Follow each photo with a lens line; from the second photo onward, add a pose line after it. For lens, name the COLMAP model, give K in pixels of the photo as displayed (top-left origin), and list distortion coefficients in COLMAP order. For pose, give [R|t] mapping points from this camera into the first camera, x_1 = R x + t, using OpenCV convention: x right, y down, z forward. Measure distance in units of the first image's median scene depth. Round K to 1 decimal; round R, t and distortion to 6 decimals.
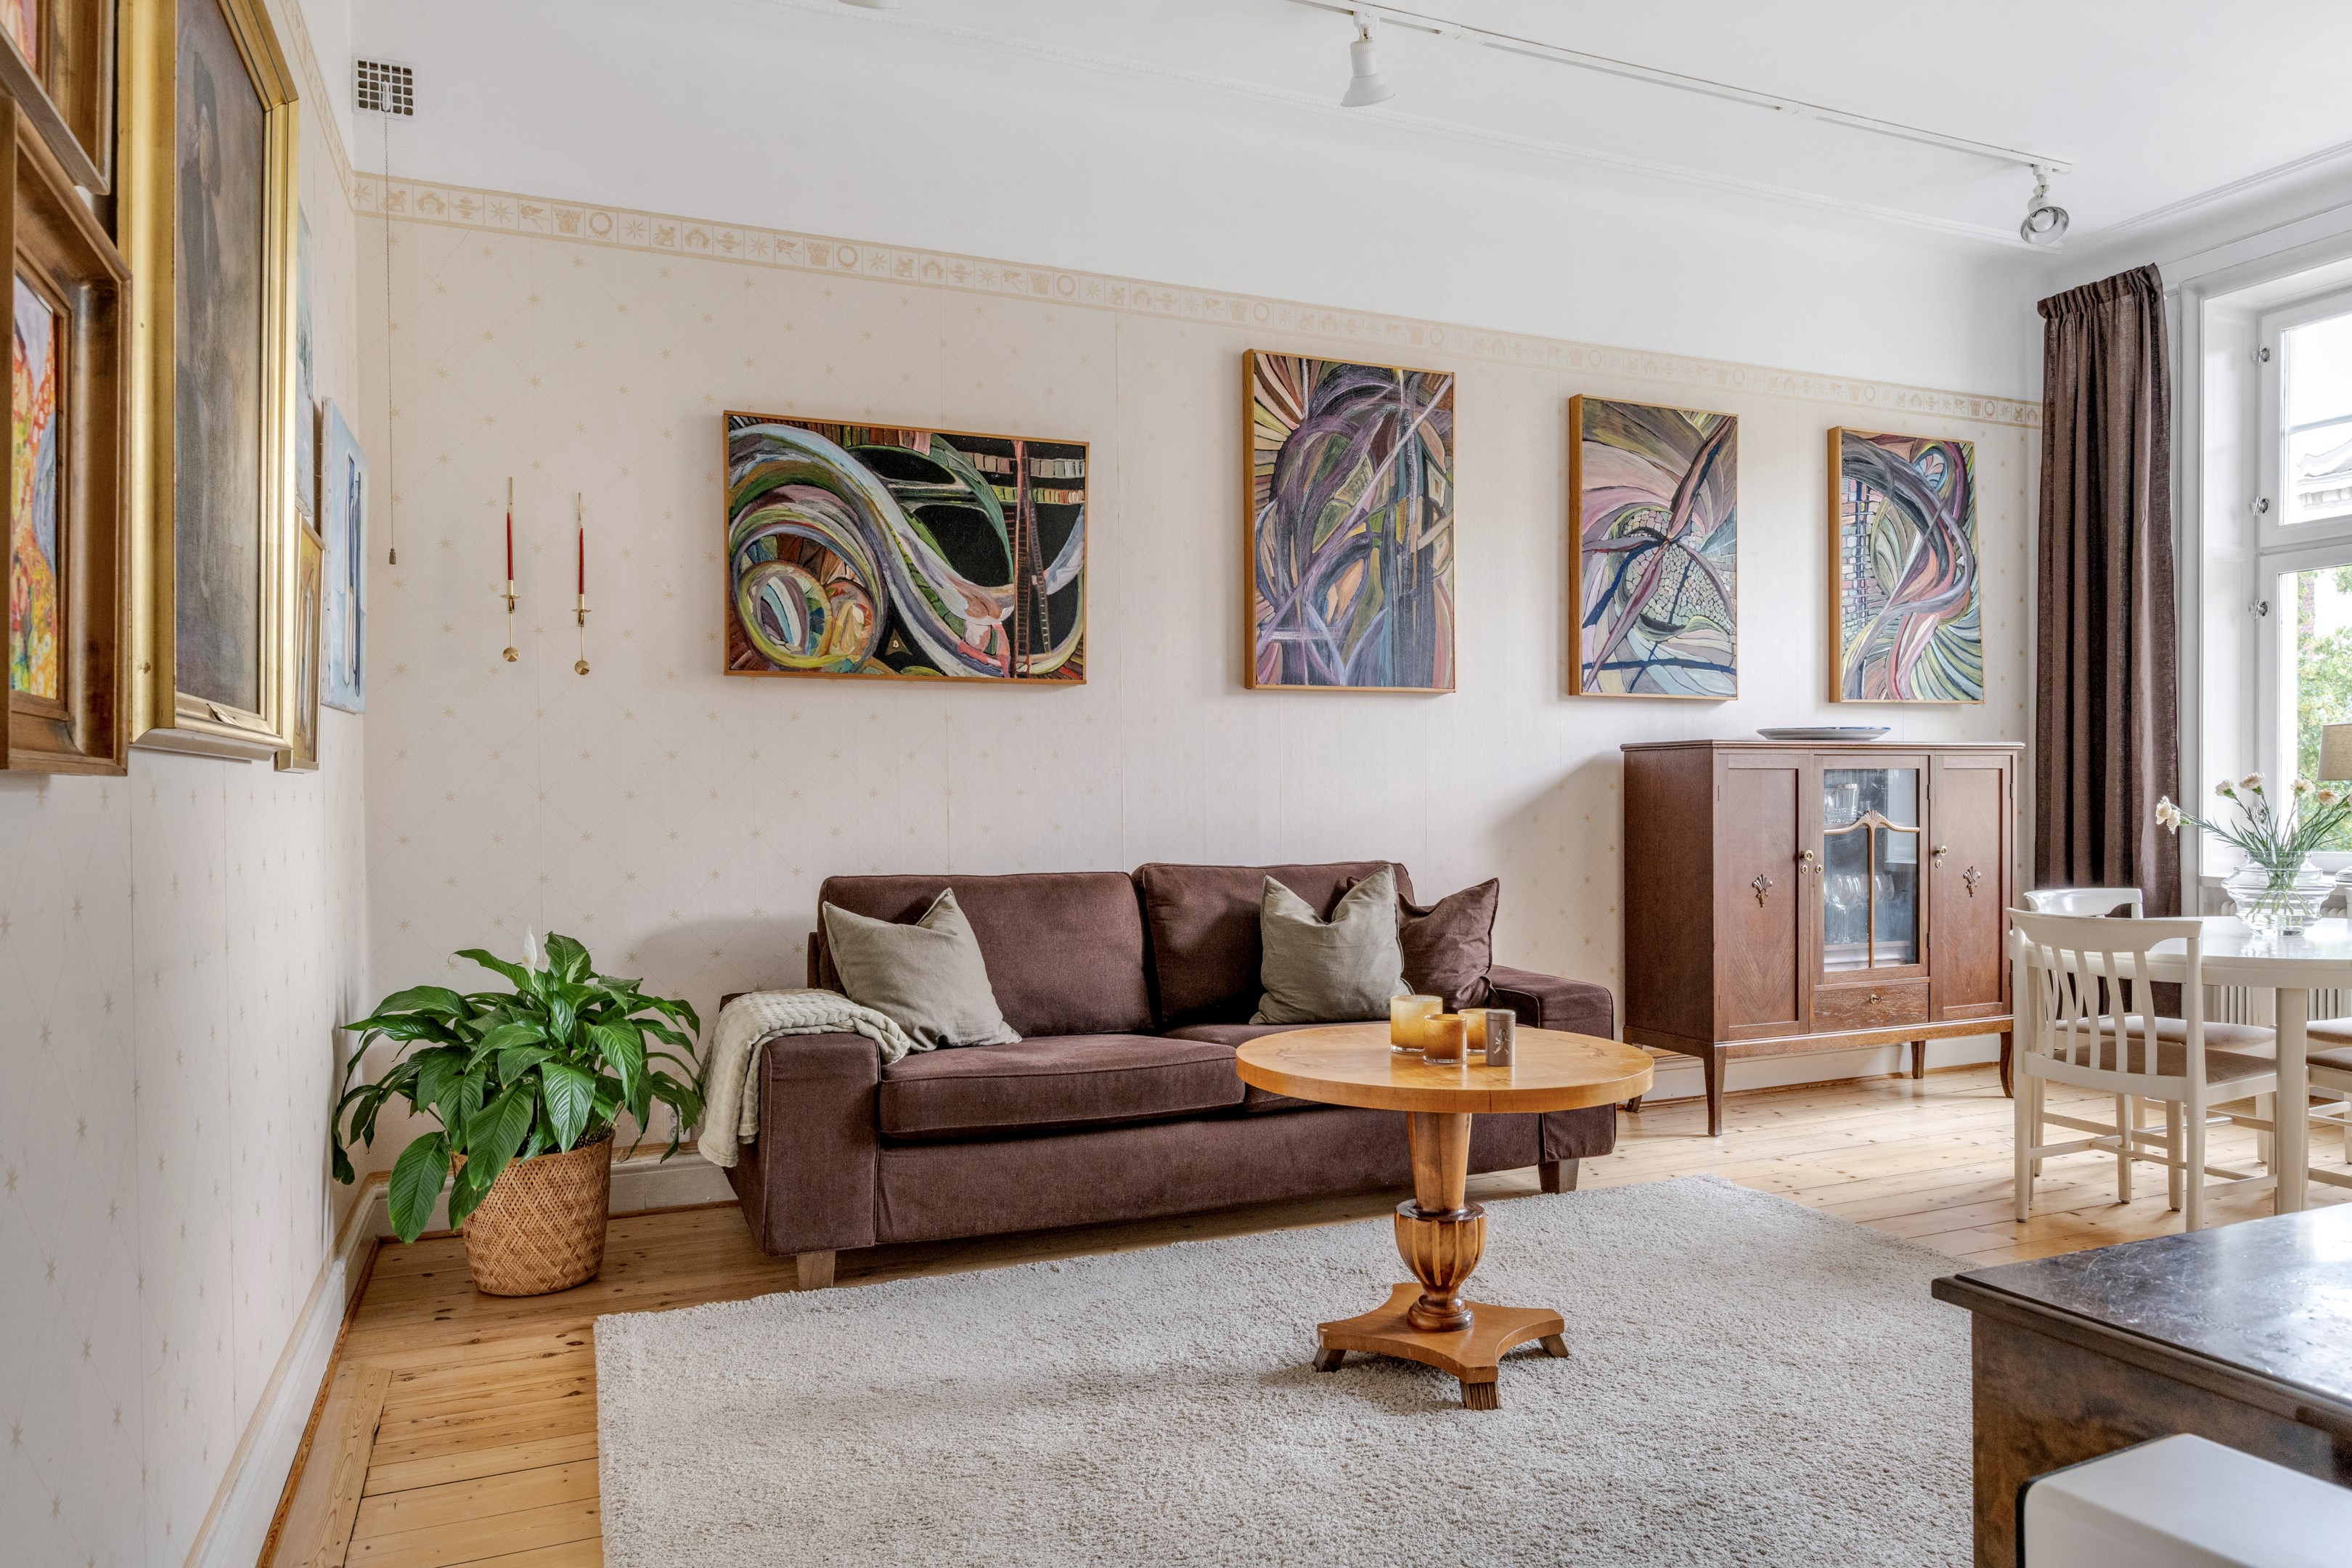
lens RADIAL K [[1525.3, 0, 1191.0], [0, 1525.3, 815.4], [0, 0, 1]] dist [-0.005130, -0.001160]
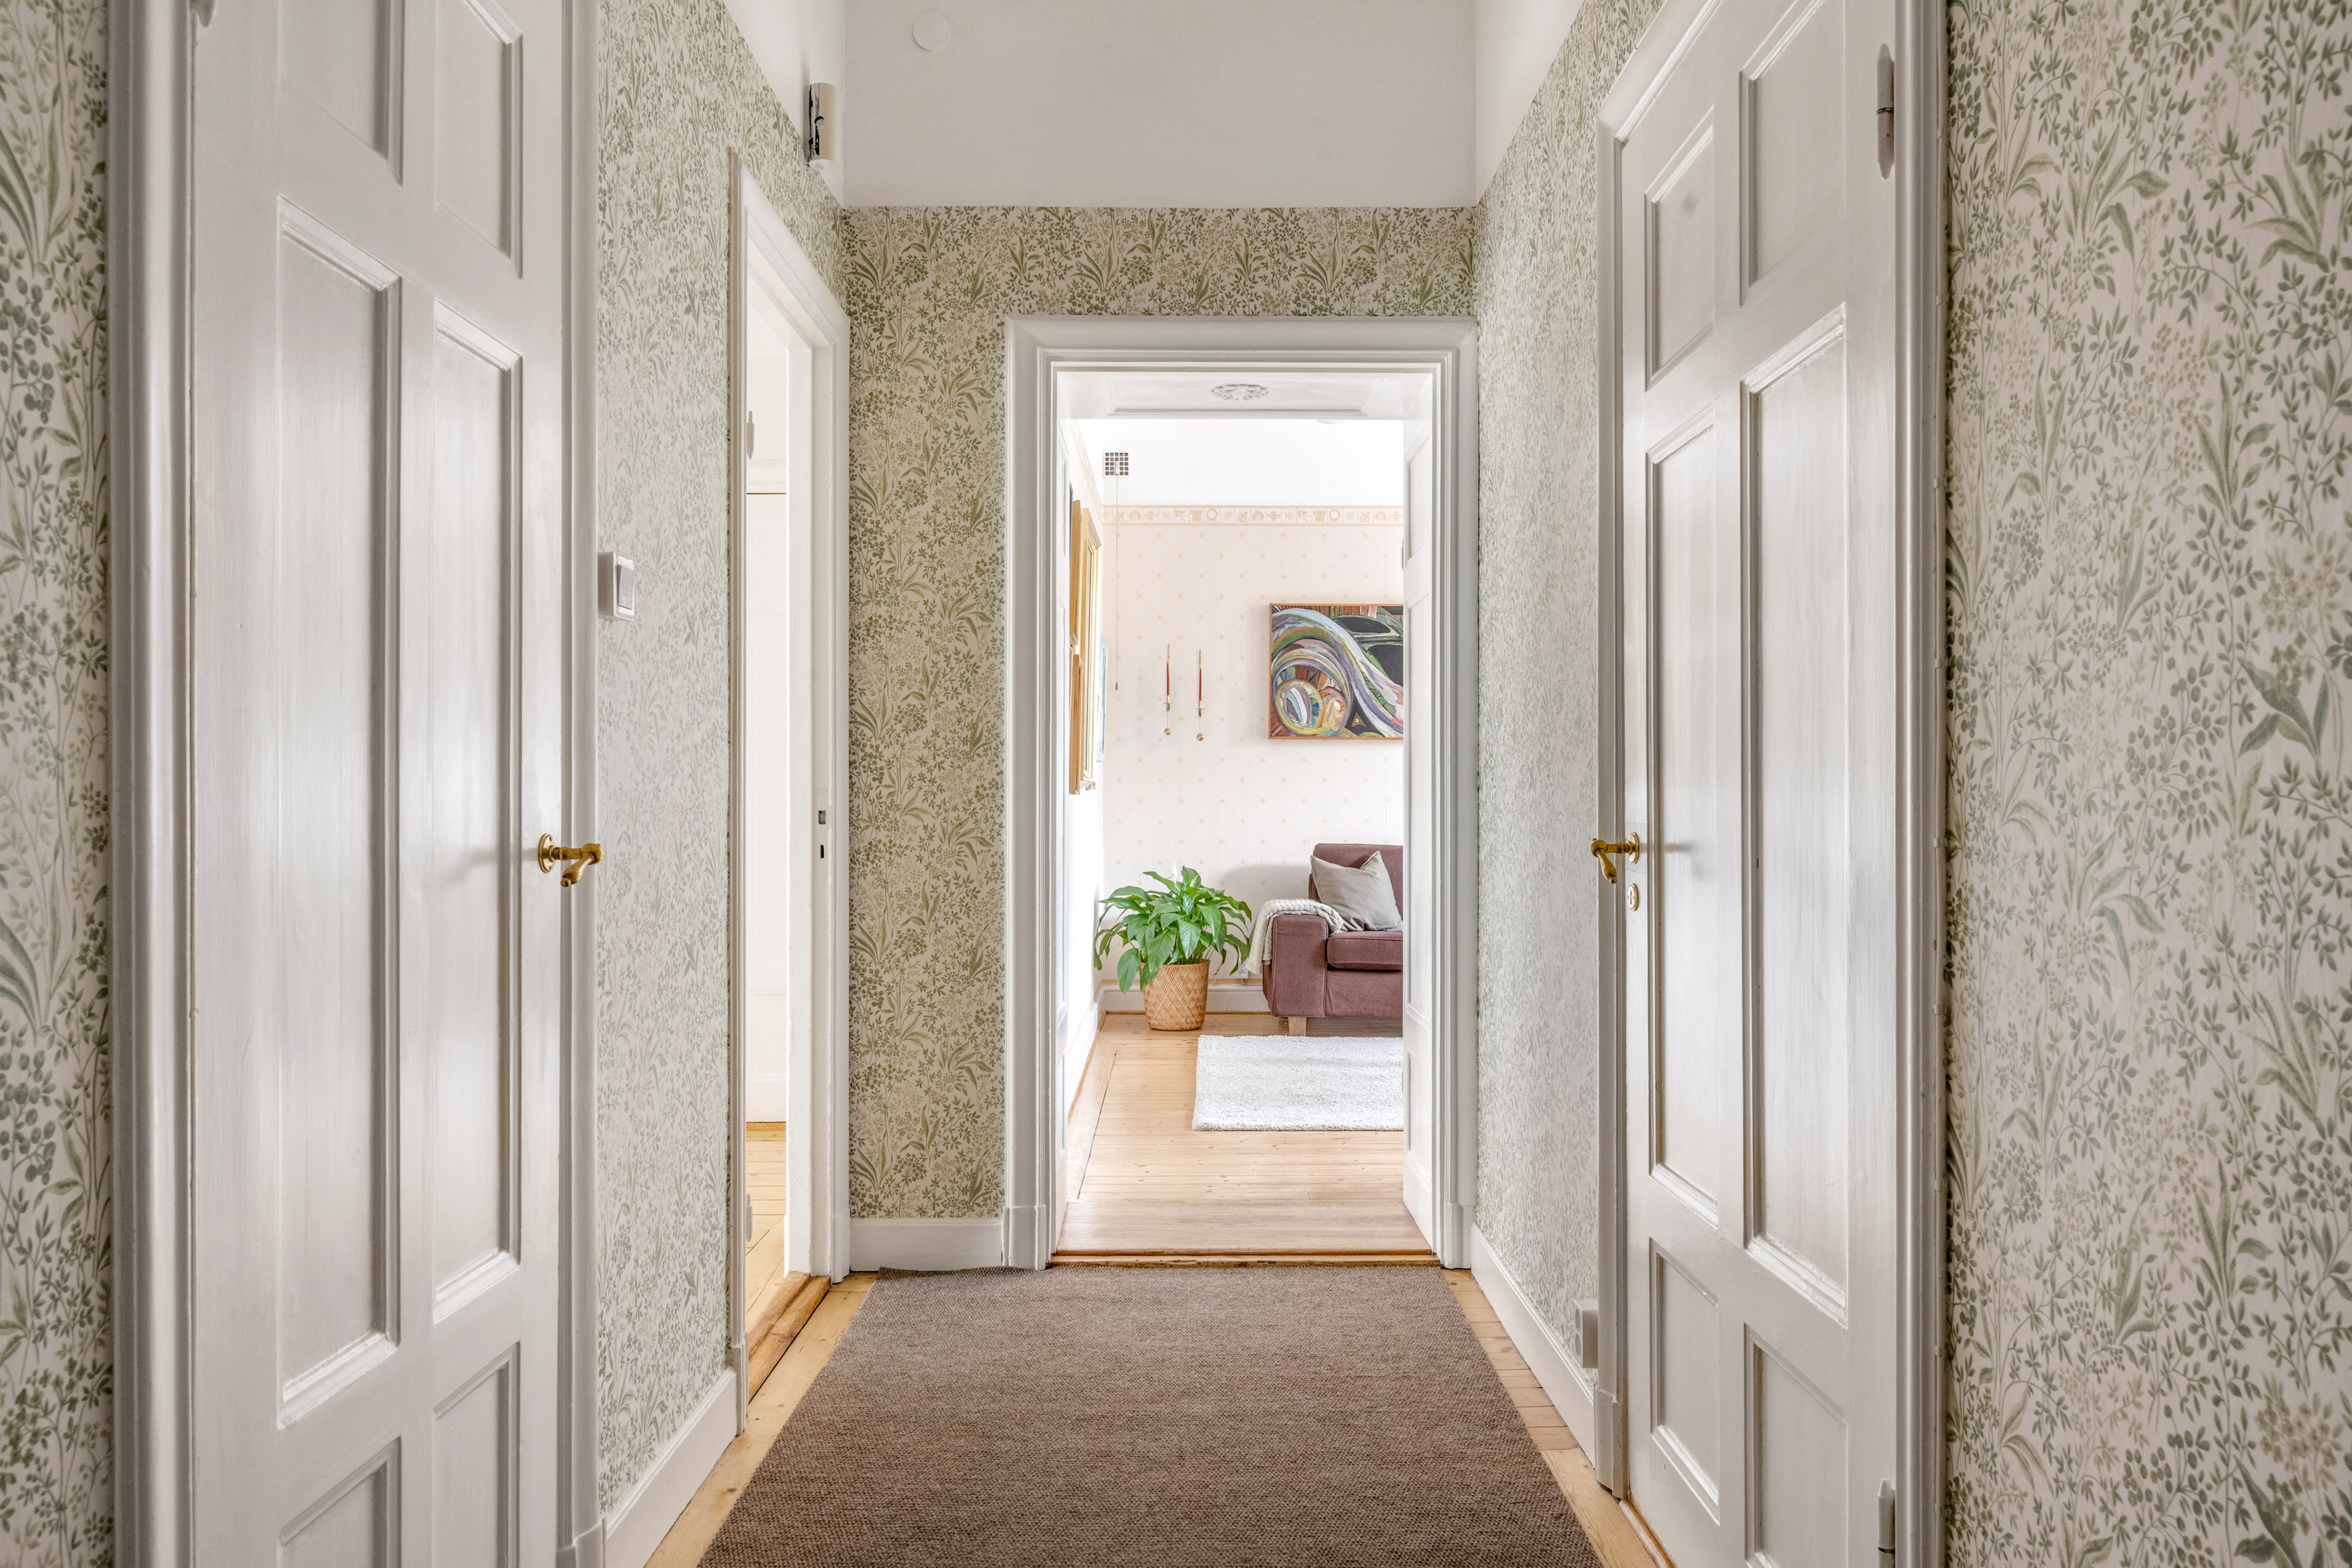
lens RADIAL K [[1052.7, 0, 1176.0], [0, 1052.7, 784.0], [0, 0, 1]] dist [0.000062, -0.000002]
pose [[0.917934, 0.002522, -0.396725, 0.105303], [-0.014501, 0.999525, -0.027198, 0.002949], [0.396468, 0.030719, 0.917534, -0.245481]]
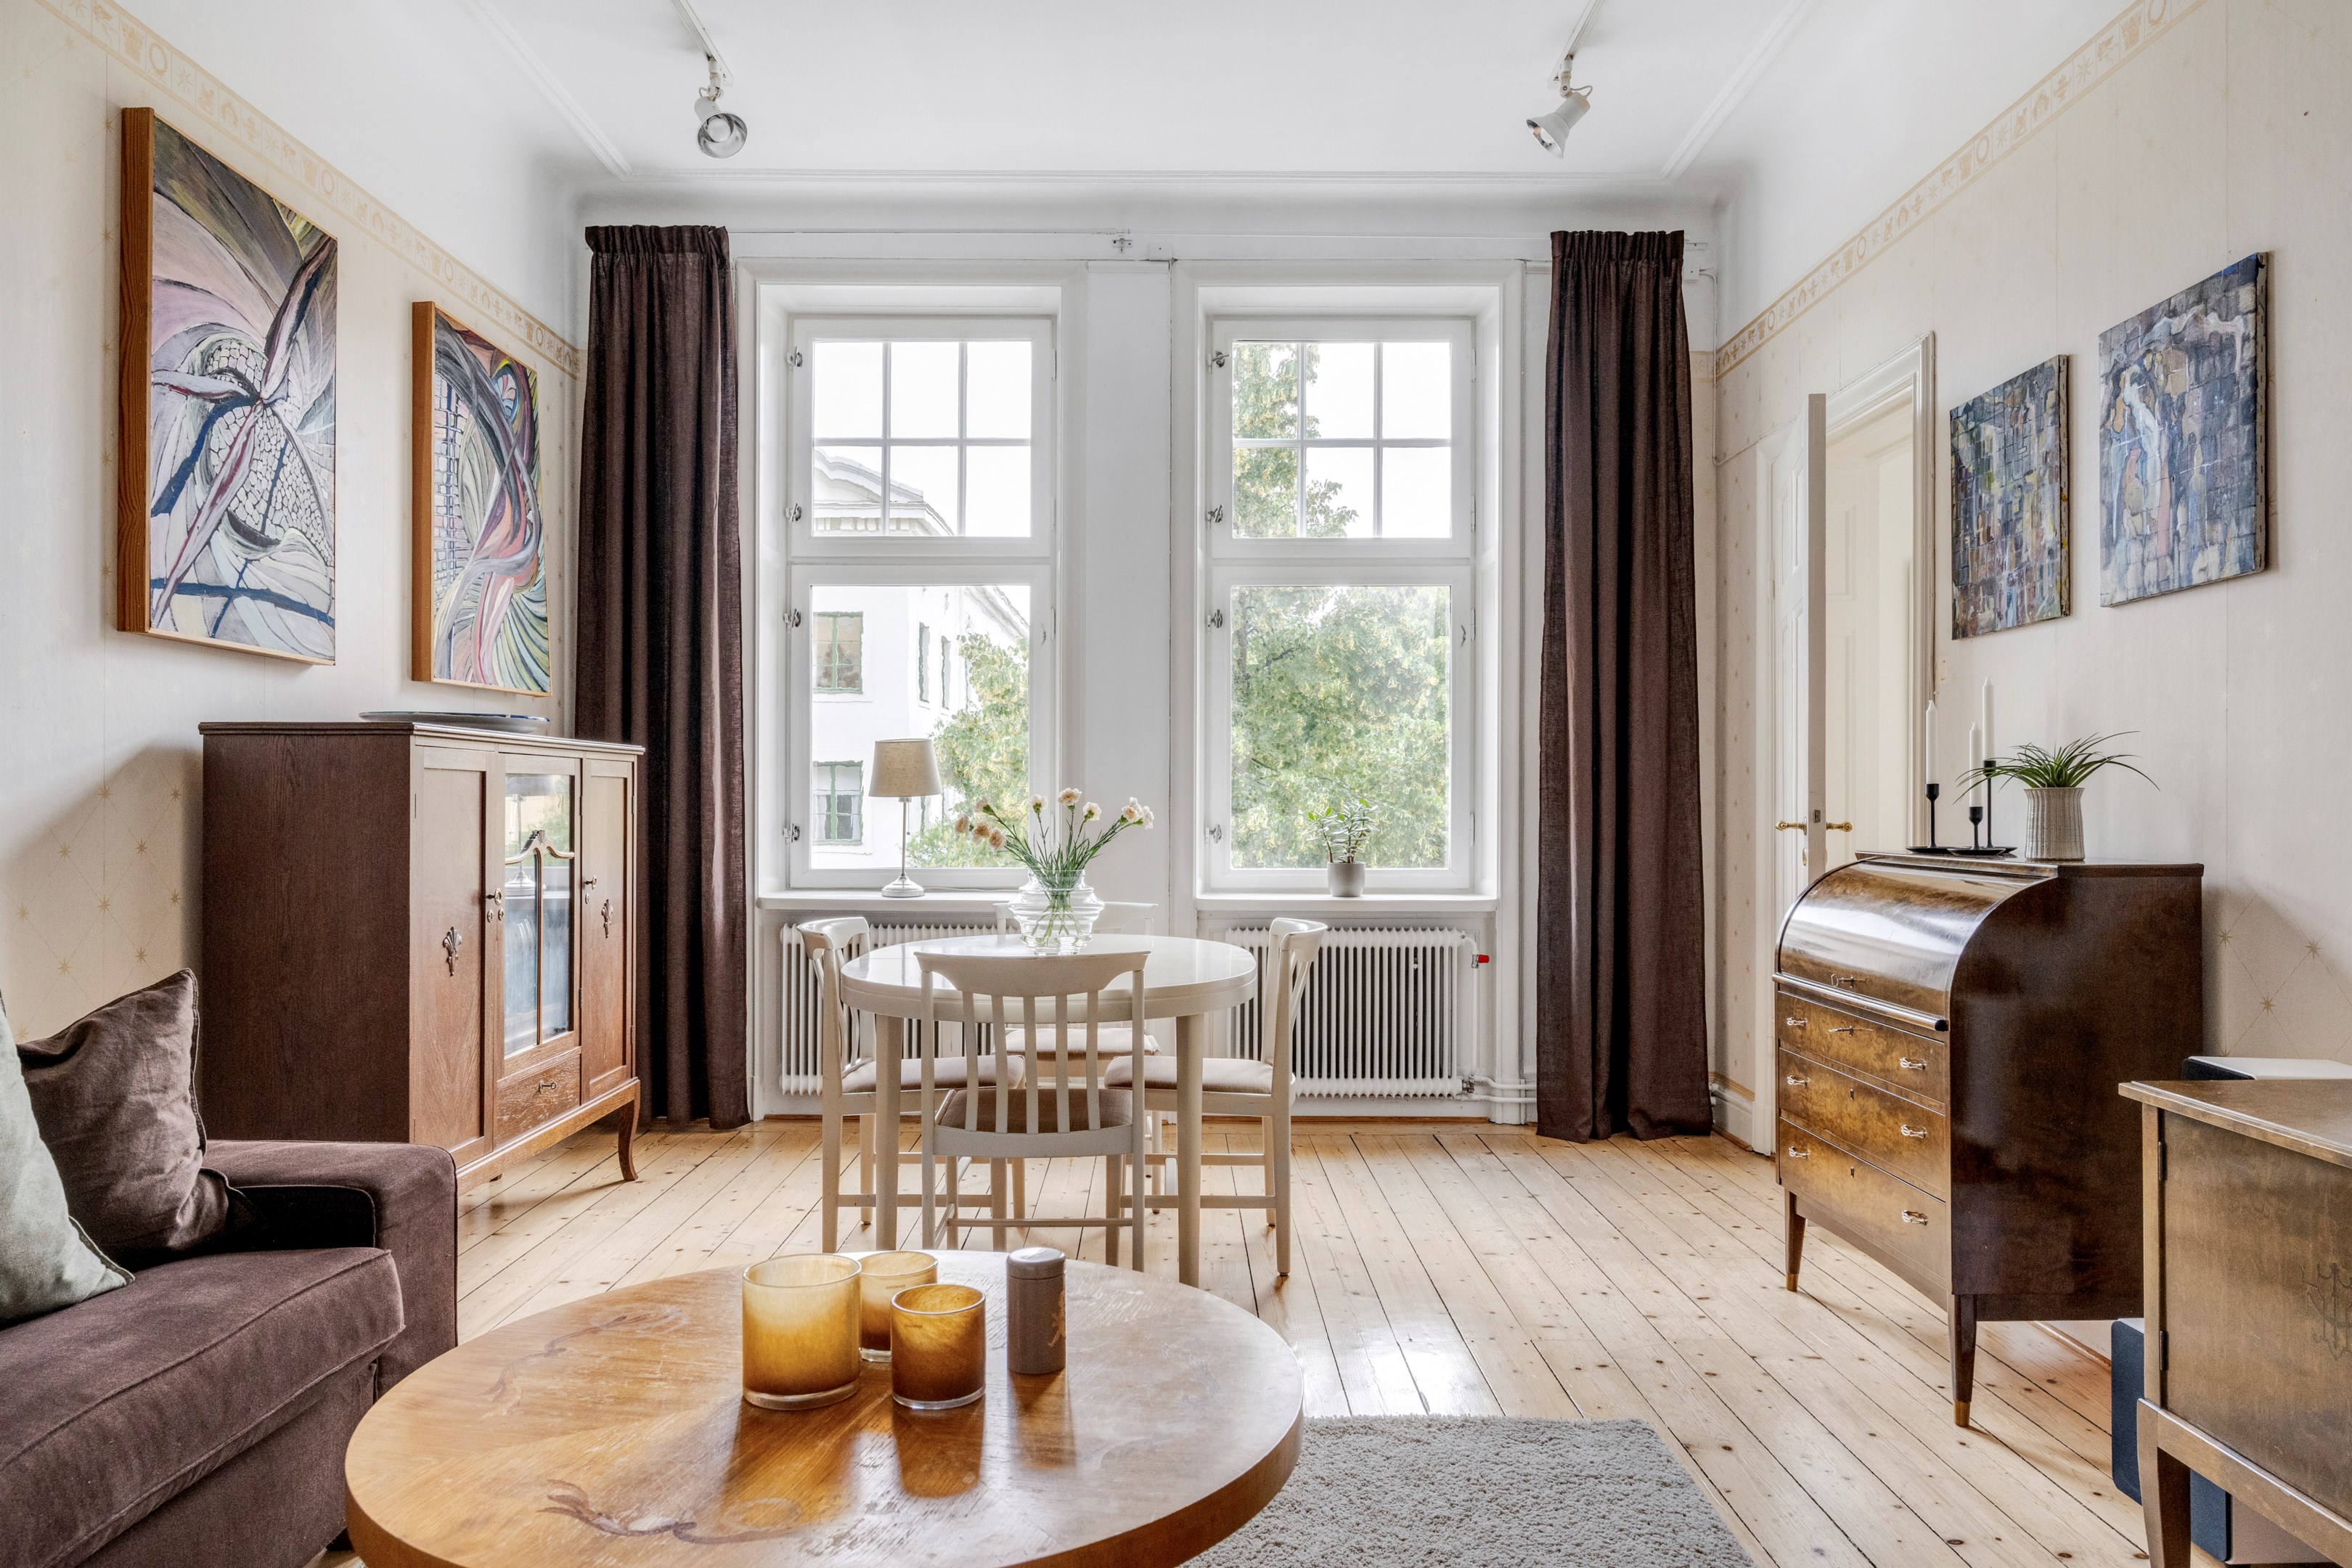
lens RADIAL K [[1576.8, 0, 1170.0], [0, 1576.8, 791.5], [0, 0, 1]] dist [-0.004307, -0.000698]
pose [[0.398807, 0.014674, 0.916917, -0.130663], [0.008282, 0.999774, -0.019603, -0.004606], [-0.916997, 0.015412, 0.398595, 0.414726]]
